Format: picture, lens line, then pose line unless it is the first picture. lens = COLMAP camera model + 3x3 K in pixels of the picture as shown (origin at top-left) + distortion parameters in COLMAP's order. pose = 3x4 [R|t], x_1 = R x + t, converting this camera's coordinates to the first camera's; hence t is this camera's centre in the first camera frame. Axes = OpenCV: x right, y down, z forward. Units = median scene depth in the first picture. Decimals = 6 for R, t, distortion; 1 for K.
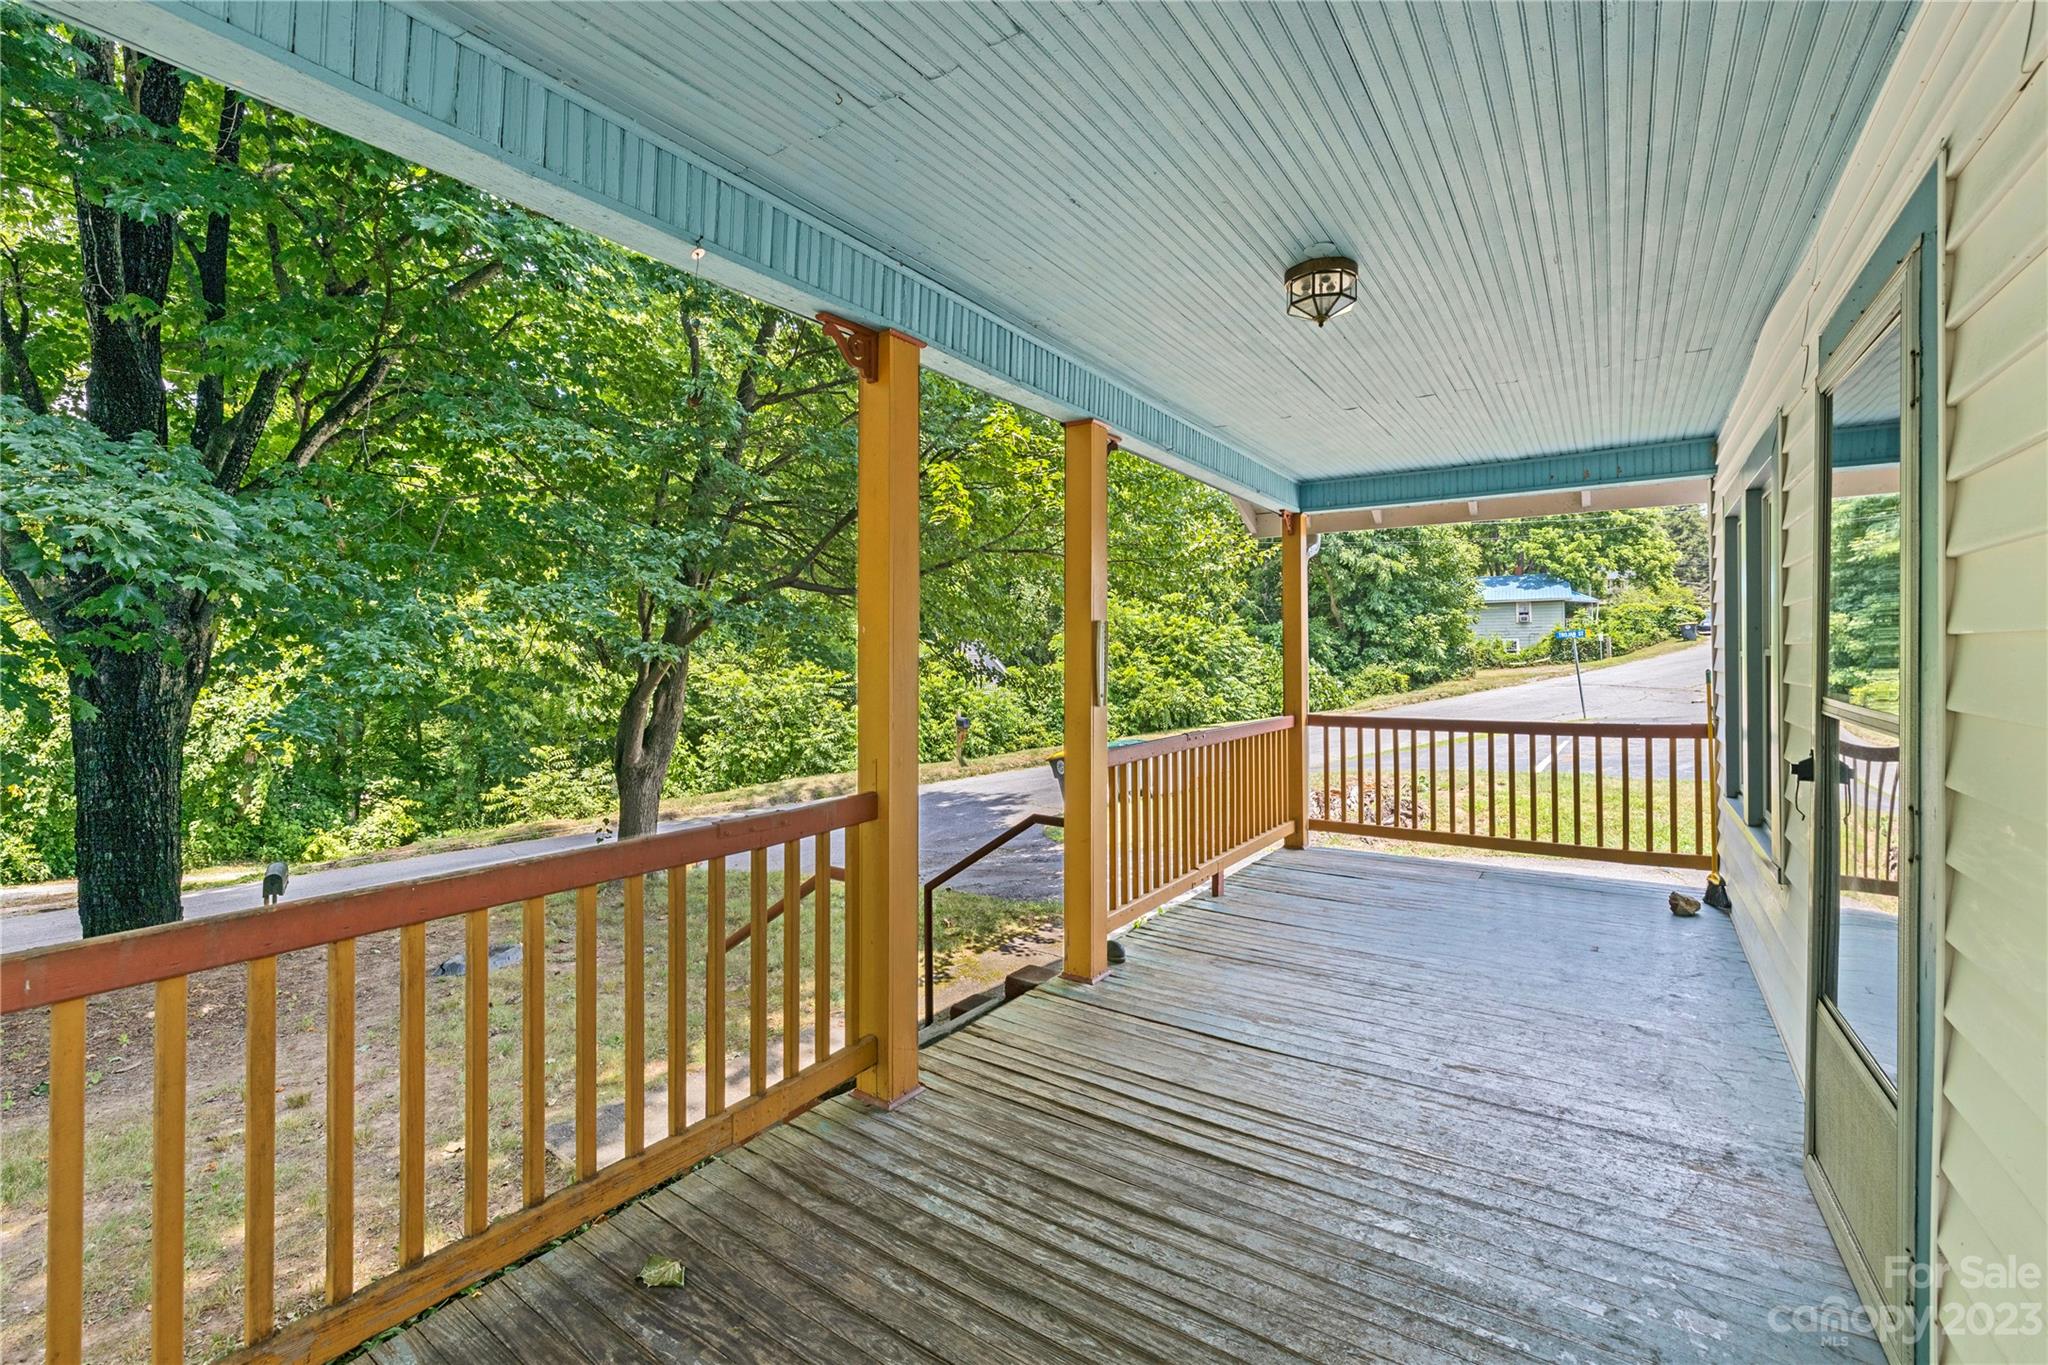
lens RADIAL K [[870.7, 0, 1022.9], [0, 870.7, 667.3], [0, 0, 1]] dist [0.002218, -0.000105]
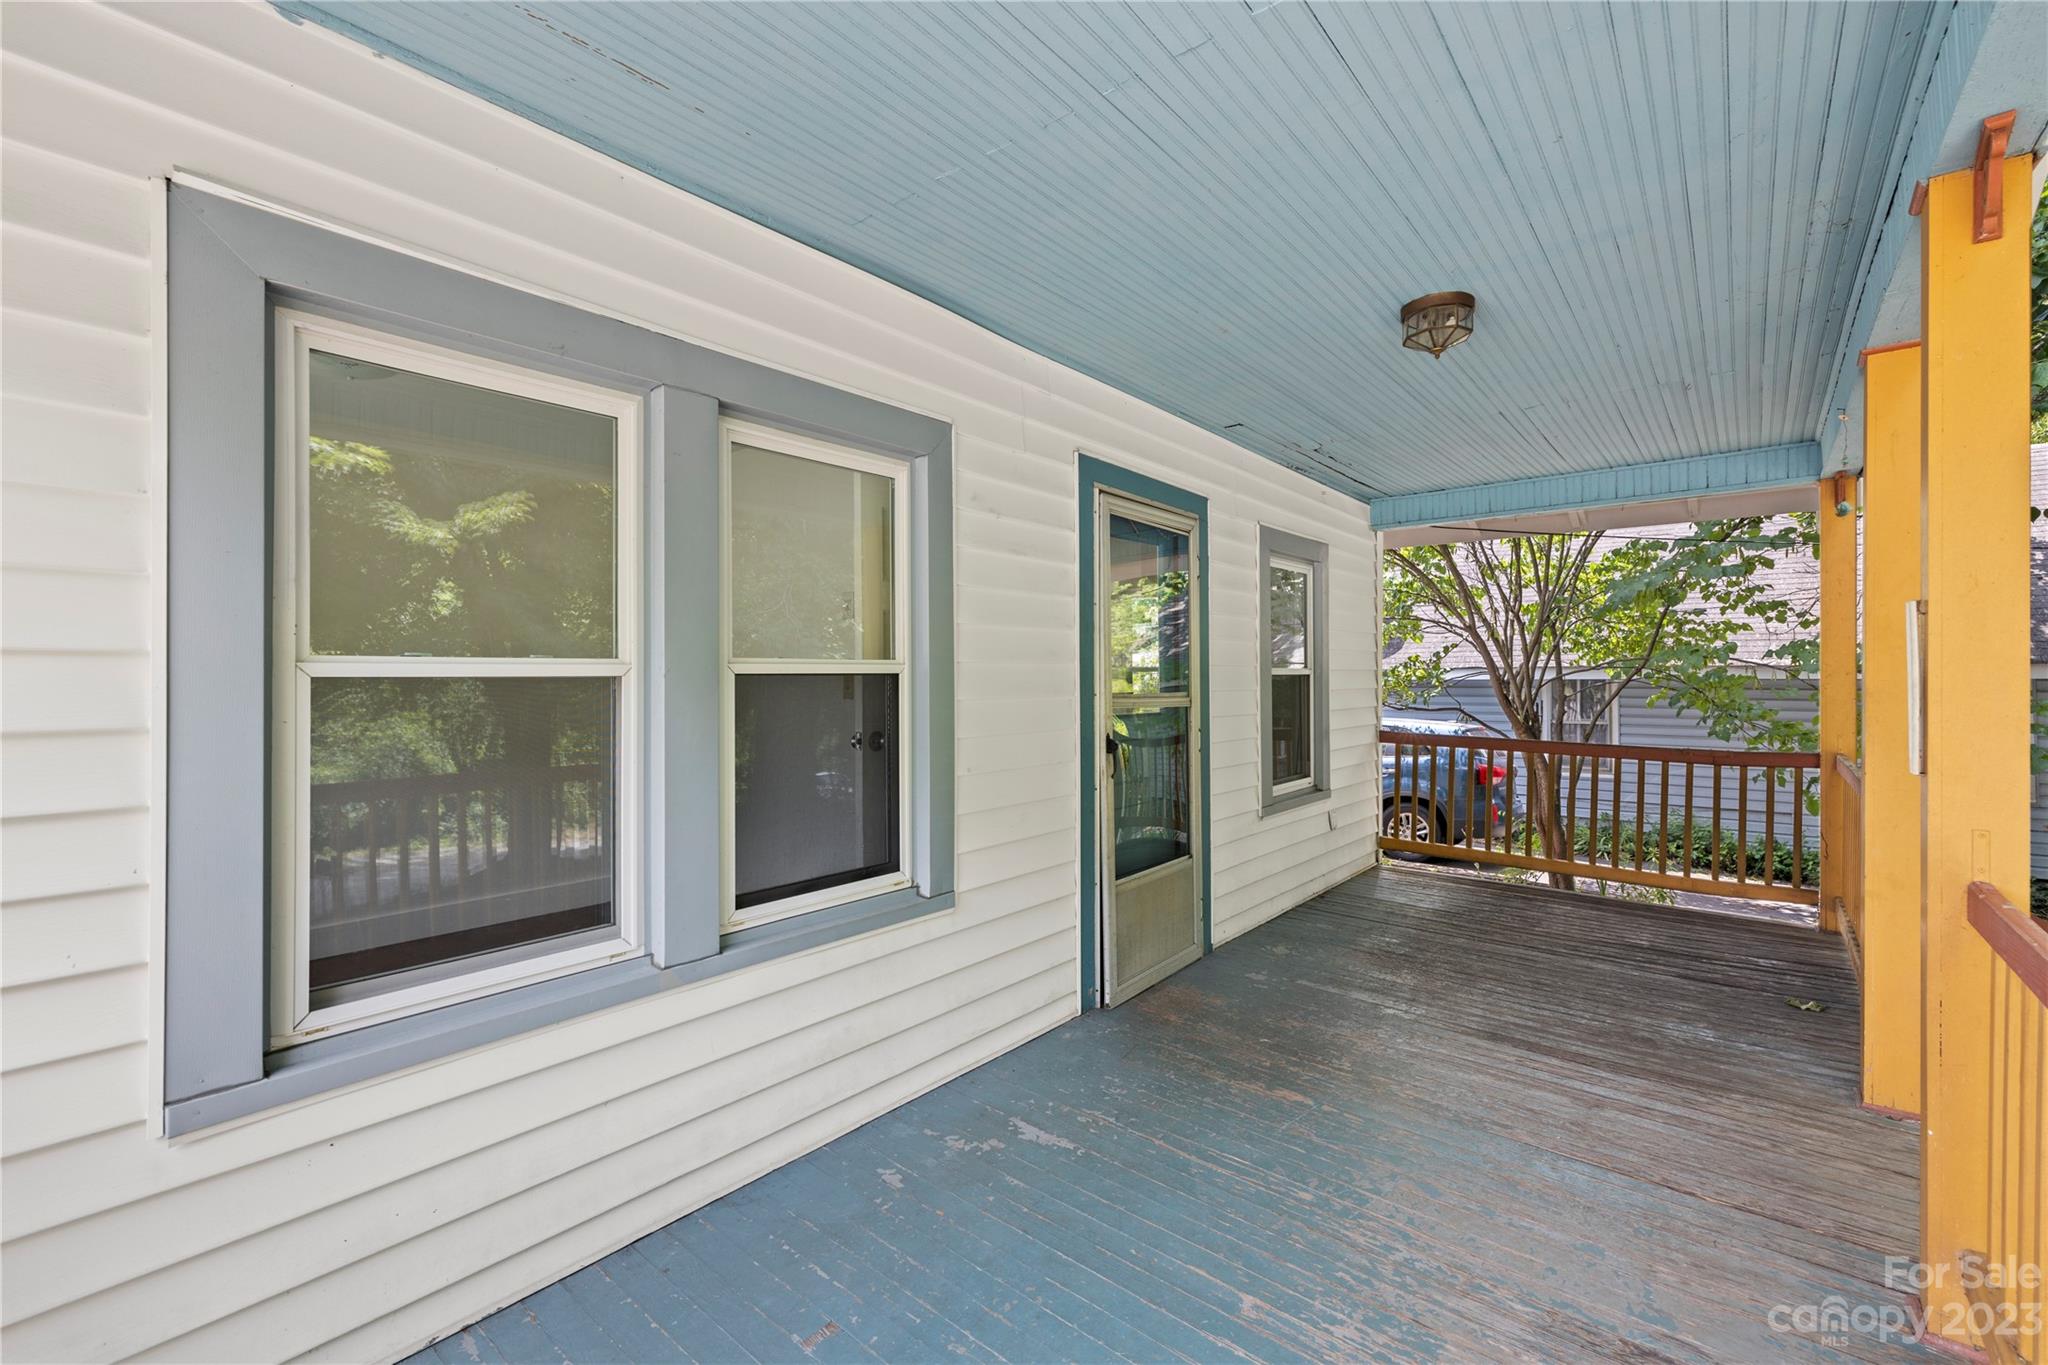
lens RADIAL K [[870.7, 0, 1019.2], [0, 870.7, 674.4], [0, 0, 1]] dist [0.002218, -0.000105]
pose [[-0.994710, 0.005359, 0.102588, 0.990653], [0.005842, 0.999973, 0.004412, -0.025839], [-0.102561, 0.004988, -0.994714, 2.814400]]
